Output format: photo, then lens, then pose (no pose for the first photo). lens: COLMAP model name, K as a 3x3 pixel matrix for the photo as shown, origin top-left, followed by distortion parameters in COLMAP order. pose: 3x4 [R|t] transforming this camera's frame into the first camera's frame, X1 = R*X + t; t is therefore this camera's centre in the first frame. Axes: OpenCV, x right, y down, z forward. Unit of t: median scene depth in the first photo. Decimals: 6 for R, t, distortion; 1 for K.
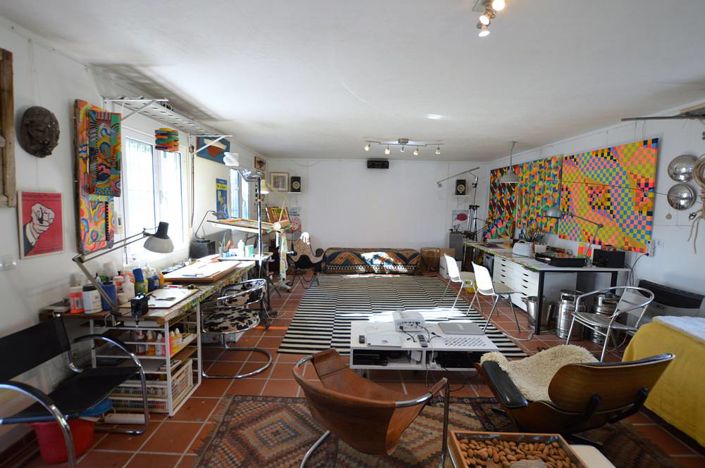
lens RADIAL K [[304.5, 0, 351.3], [0, 304.5, 231.8], [0, 0, 1]] dist [-0.018364, -0.000294]
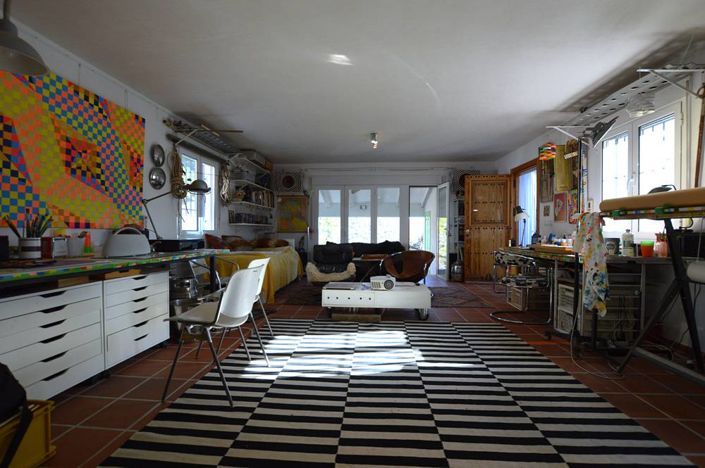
lens RADIAL K [[304.5, 0, 353.4], [0, 304.5, 233.3], [0, 0, 1]] dist [-0.018364, -0.000294]
pose [[-0.997187, -0.019597, 0.072343, 0.172646], [-0.012094, 0.994636, 0.102728, -0.024673], [-0.073968, 0.101564, -0.992075, 1.769181]]
